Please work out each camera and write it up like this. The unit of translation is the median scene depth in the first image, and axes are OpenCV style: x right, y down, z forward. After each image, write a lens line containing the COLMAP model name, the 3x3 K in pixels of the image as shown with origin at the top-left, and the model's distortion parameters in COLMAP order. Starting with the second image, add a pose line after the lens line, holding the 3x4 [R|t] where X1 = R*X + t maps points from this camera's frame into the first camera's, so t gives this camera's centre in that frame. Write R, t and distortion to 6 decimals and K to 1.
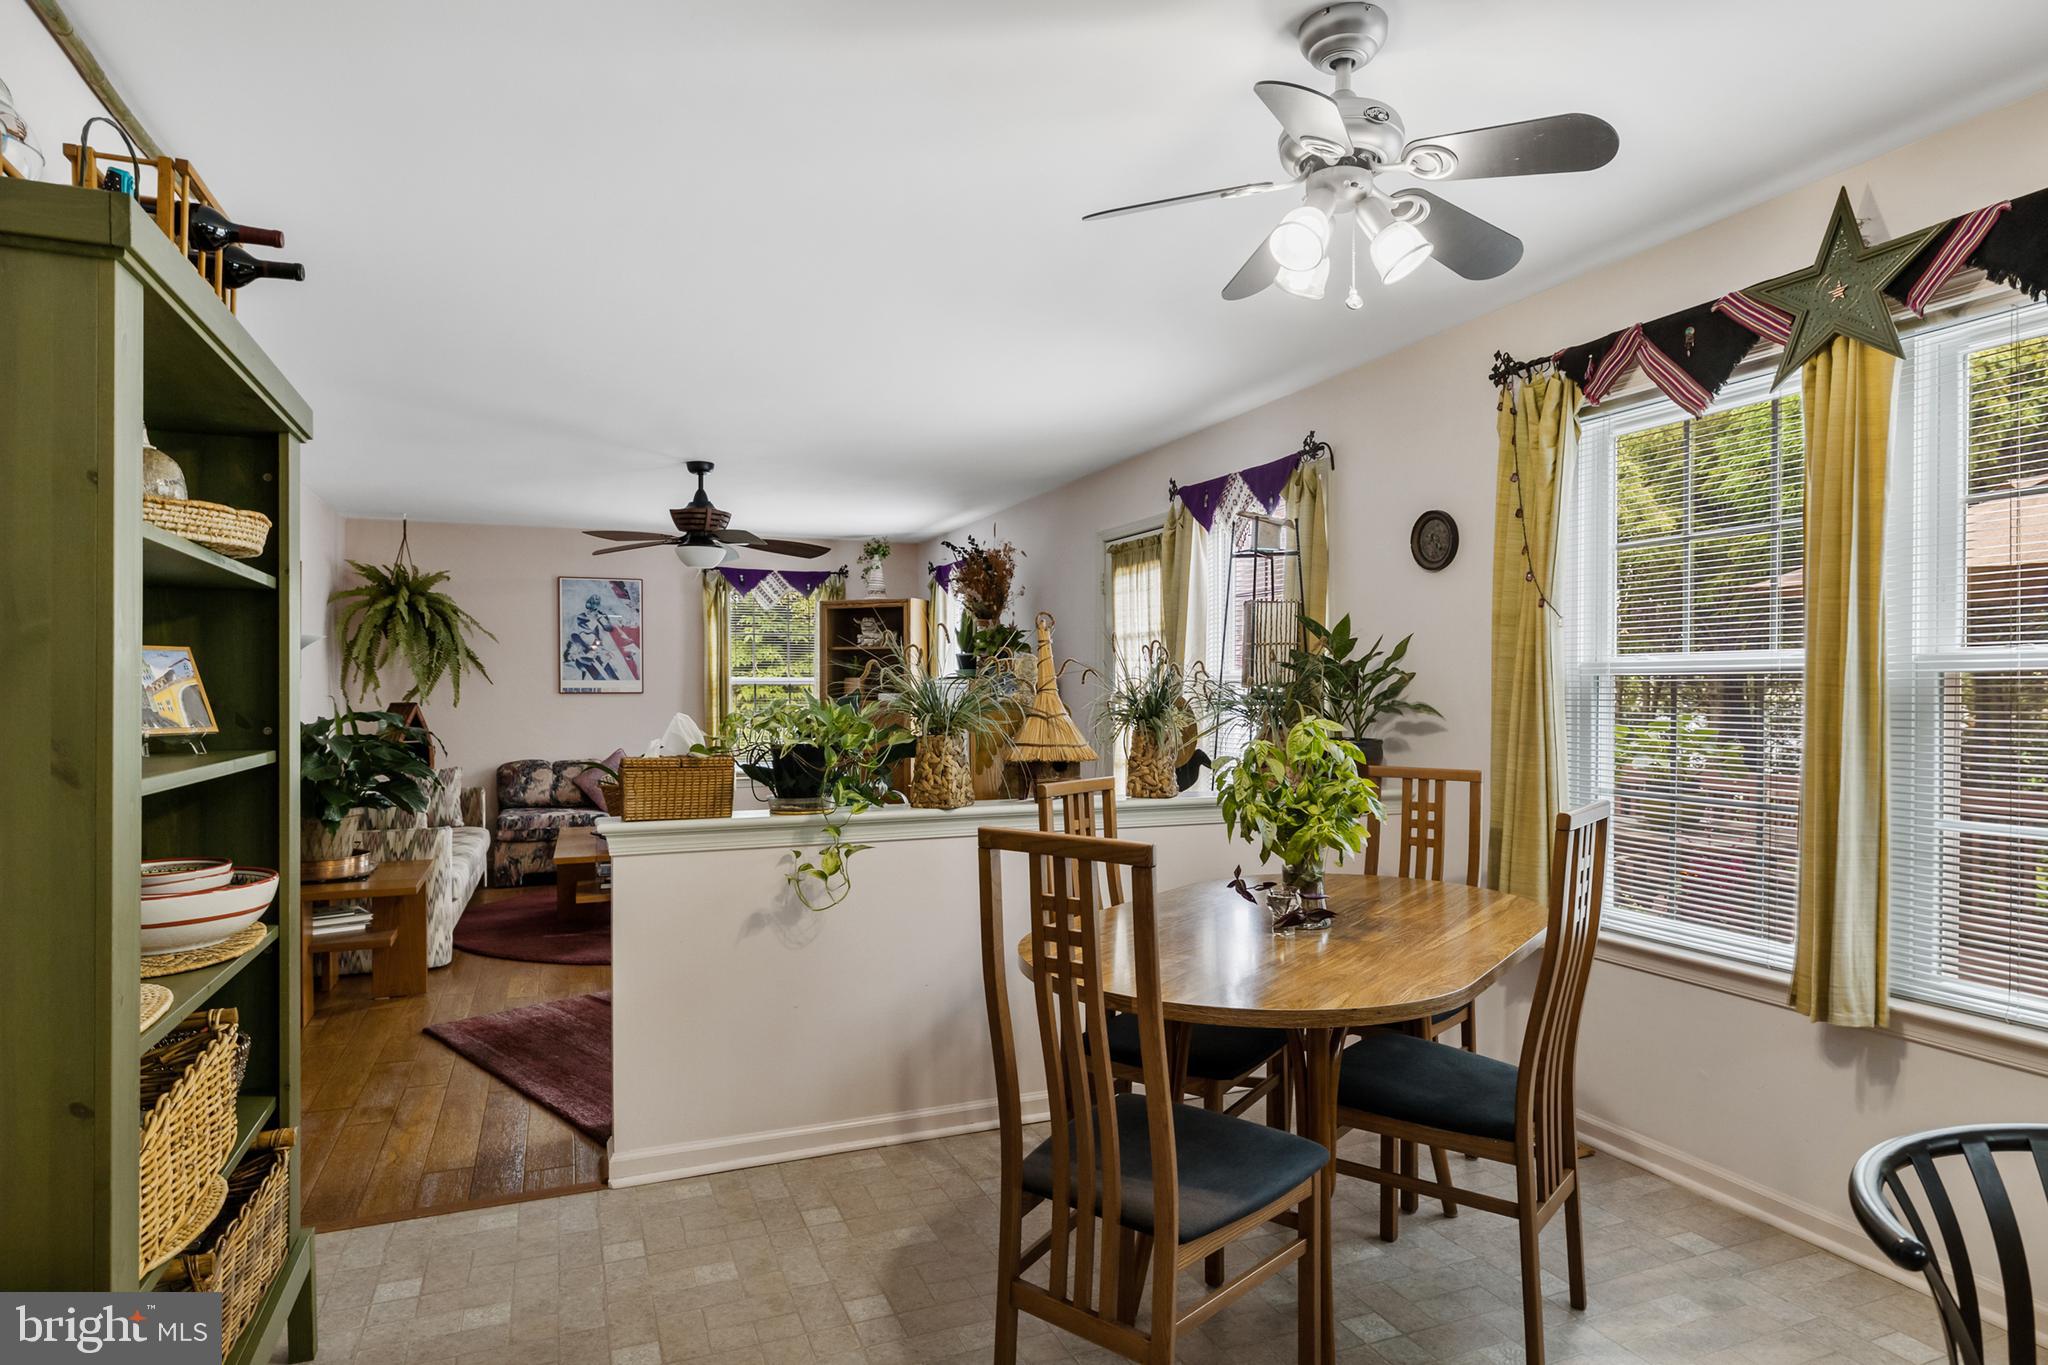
lens RADIAL K [[1141.8, 0, 1023.5], [0, 1141.8, 695.0], [0, 0, 1]] dist [-0.004851, -0.000685]
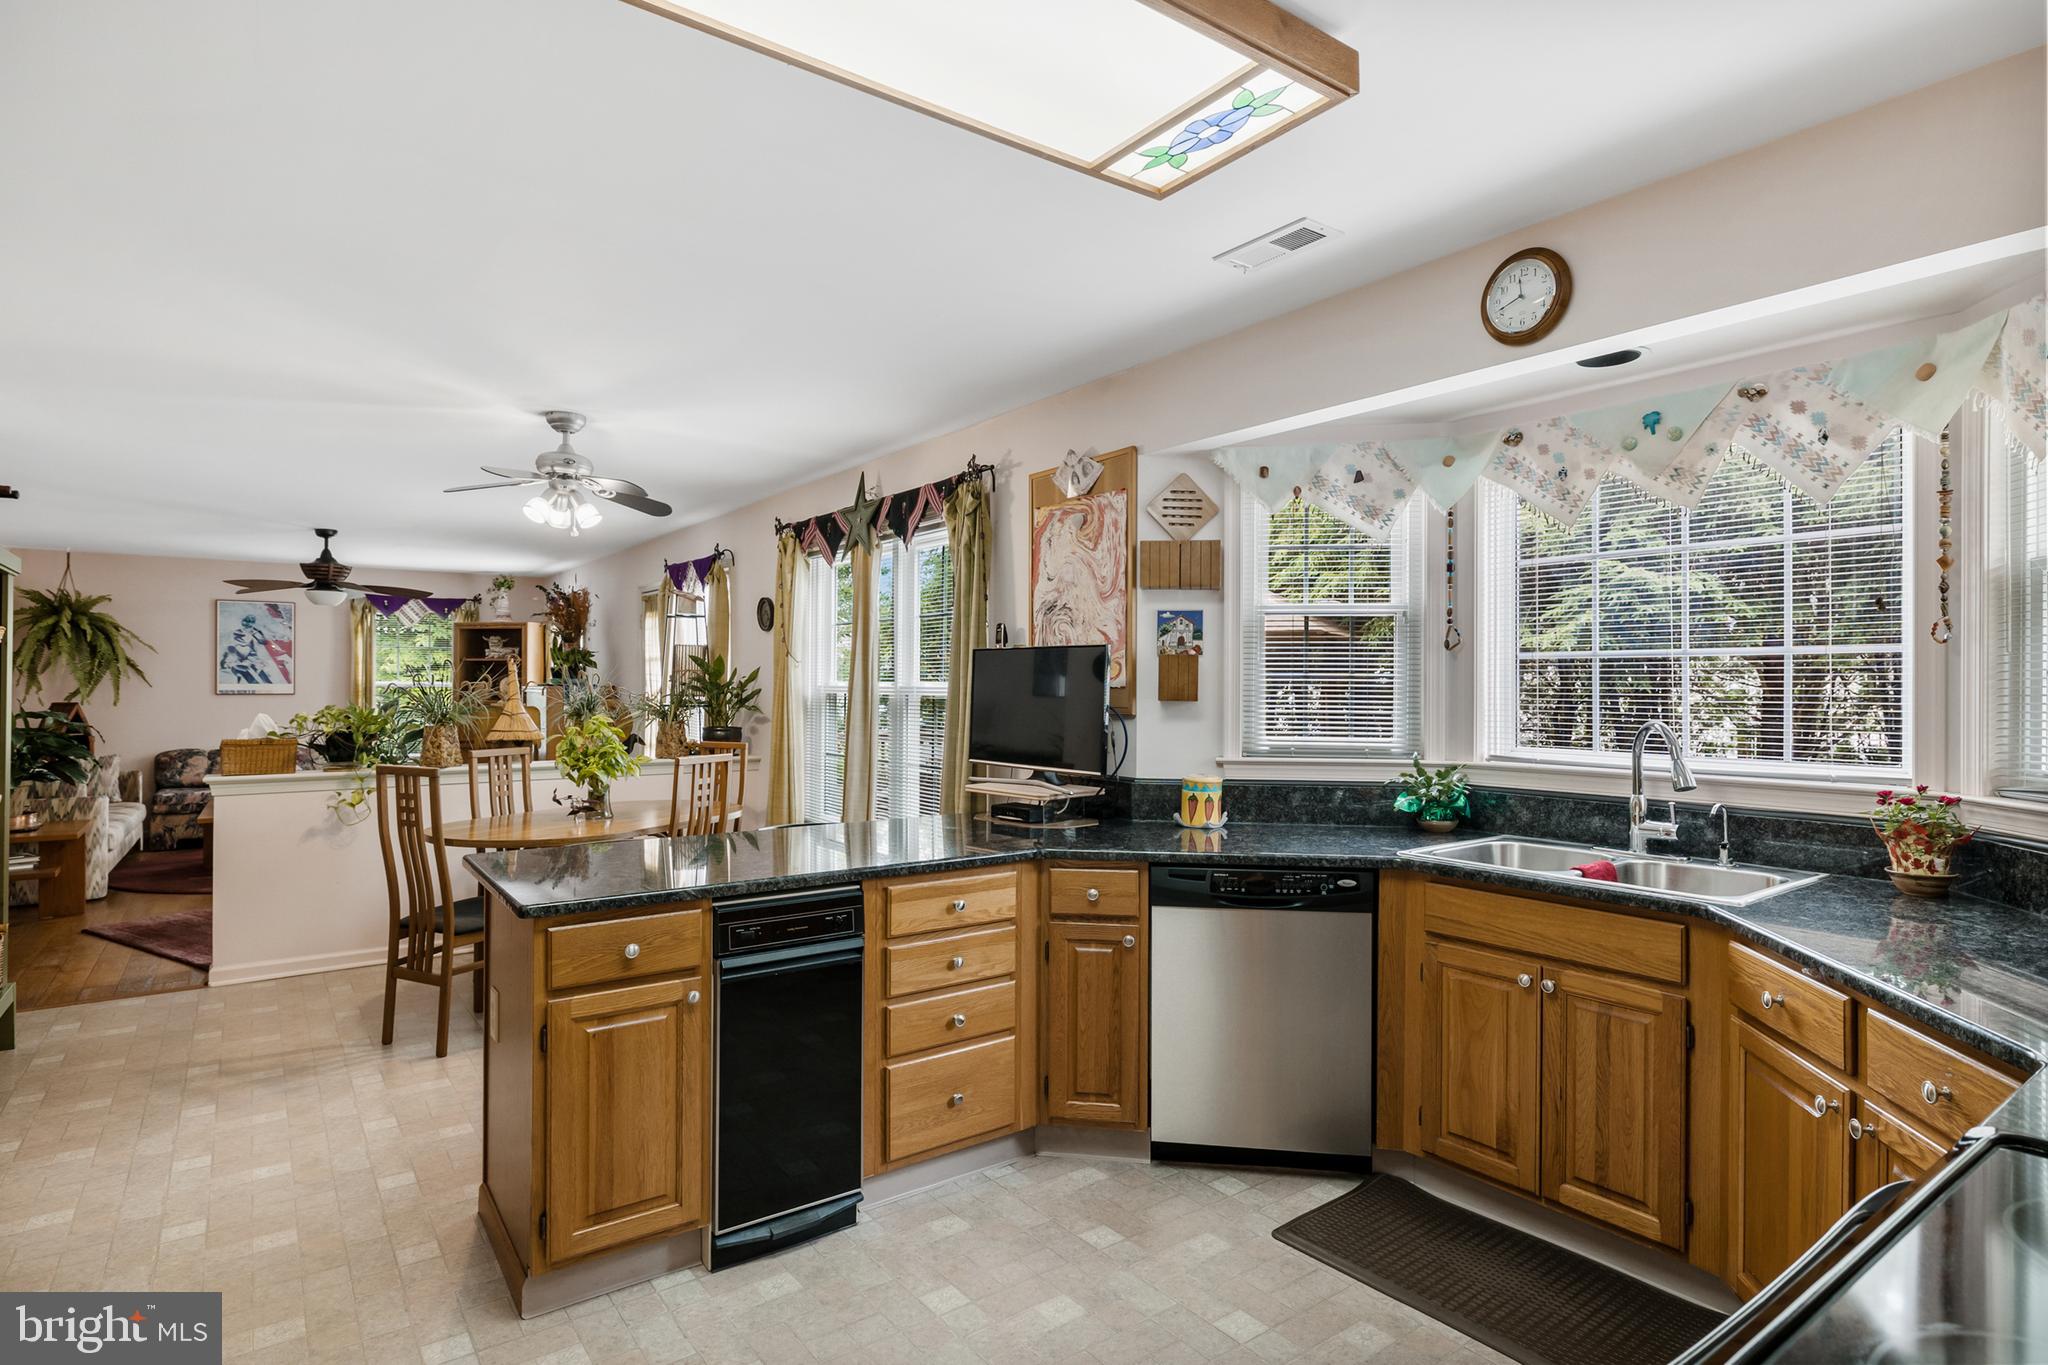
lens RADIAL K [[1048.9, 0, 1029.9], [0, 1048.9, 677.7], [0, 0, 1]] dist [-0.007767, 0.000774]
pose [[0.968103, 0.006688, 0.250462, 0.186445], [-0.003570, 0.999910, -0.012901, -0.009573], [-0.250526, 0.011596, 0.968040, -0.358638]]
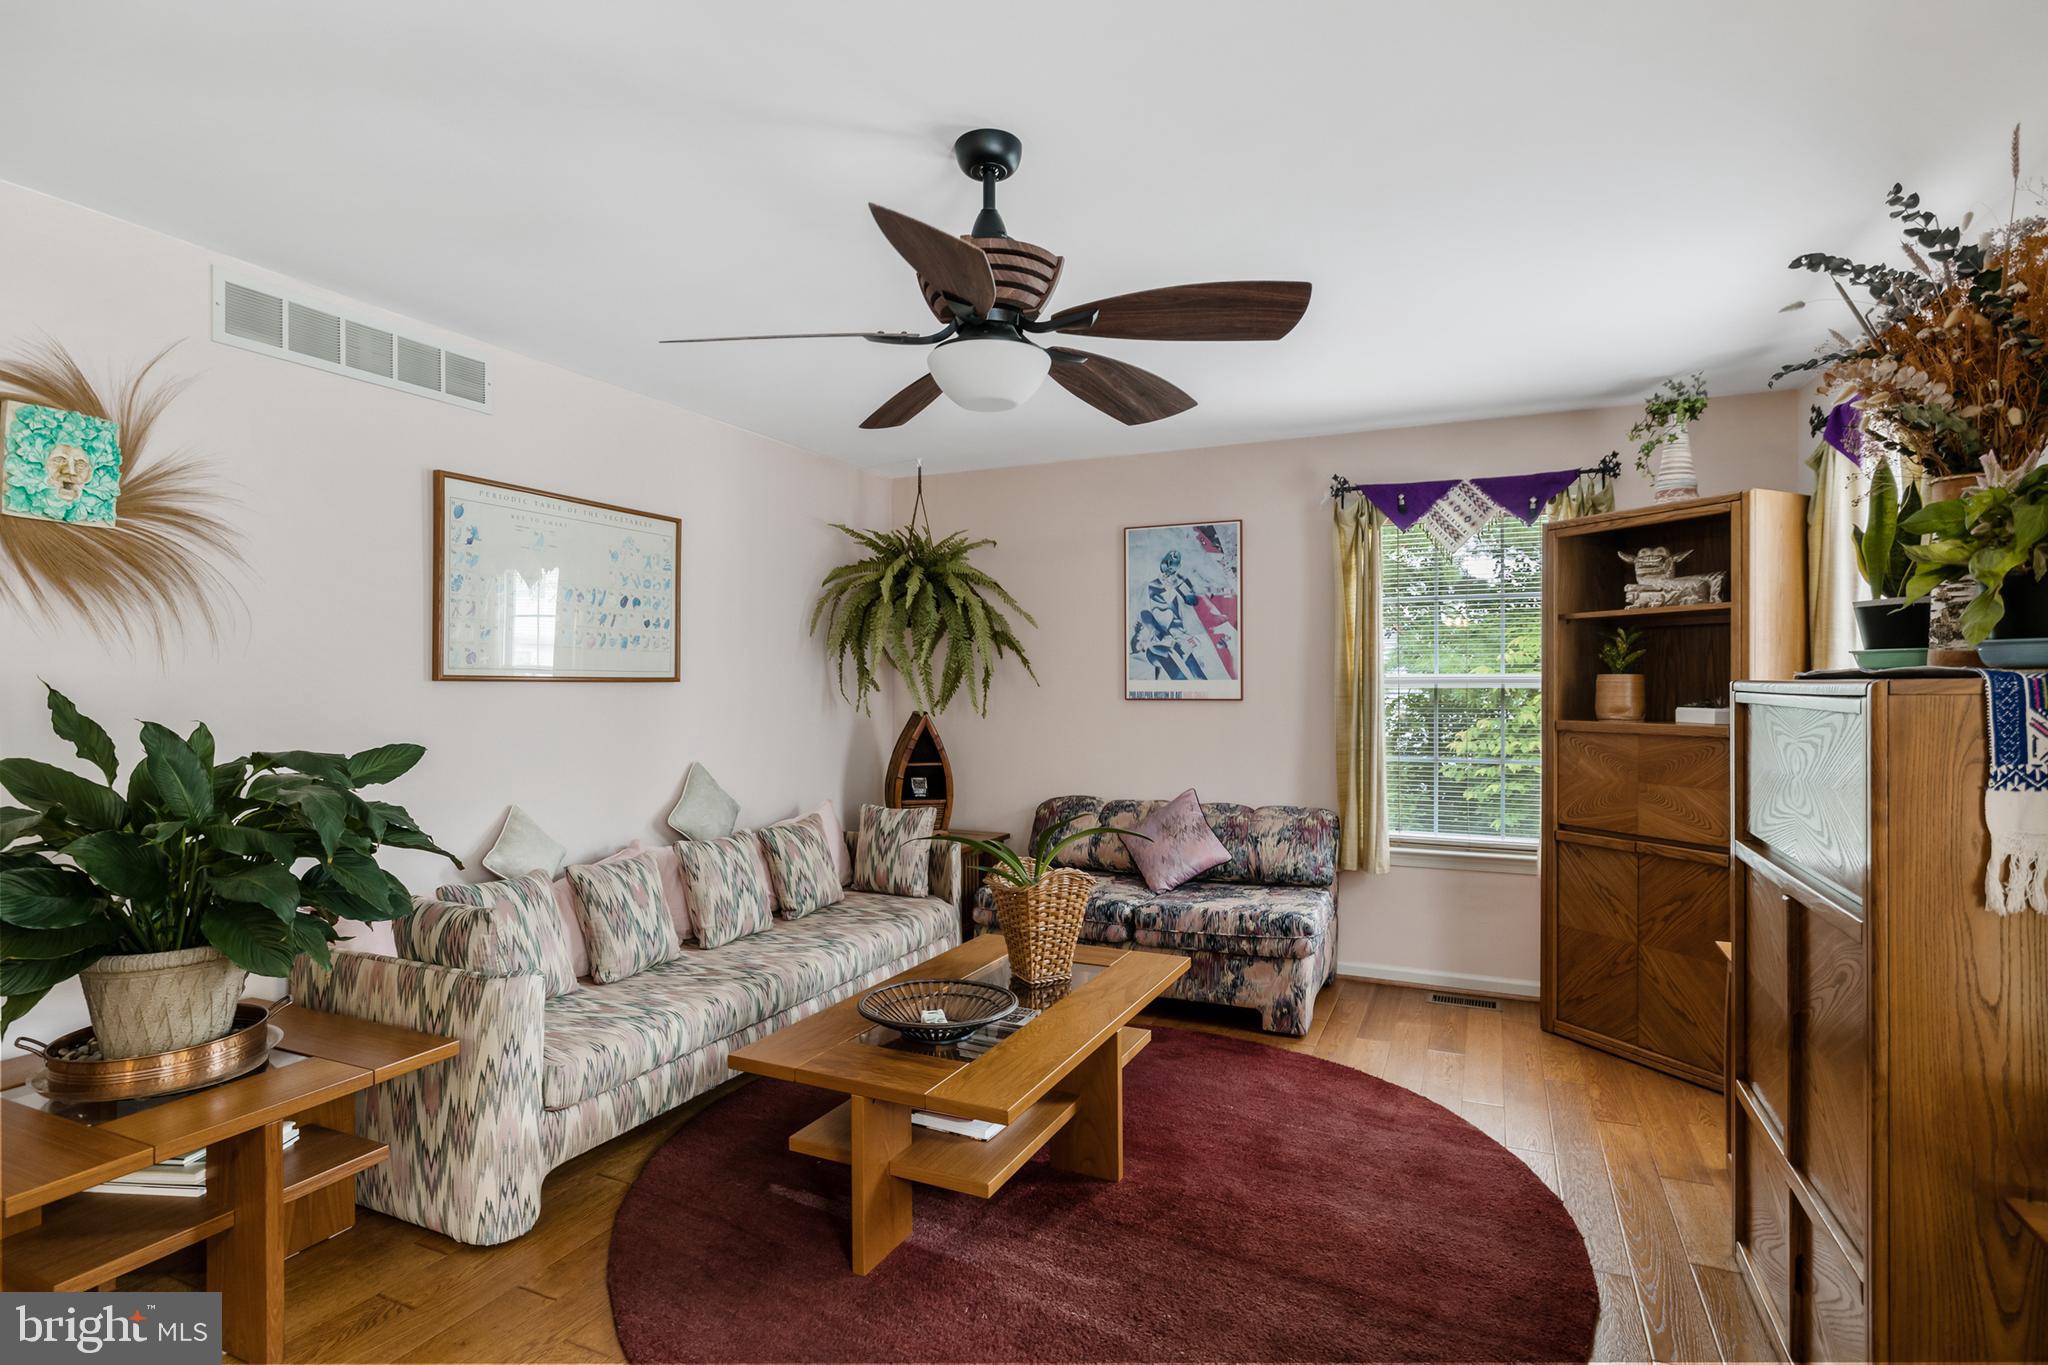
lens RADIAL K [[1026.7, 0, 1016.6], [0, 1026.7, 682.0], [0, 0, 1]] dist [-0.008845, 0.003423]
pose [[0.689587, 0.000329, -0.724203, -0.011880], [-0.004949, 0.999979, -0.004258, -0.010625], [0.724186, 0.006521, 0.689574, 0.627139]]
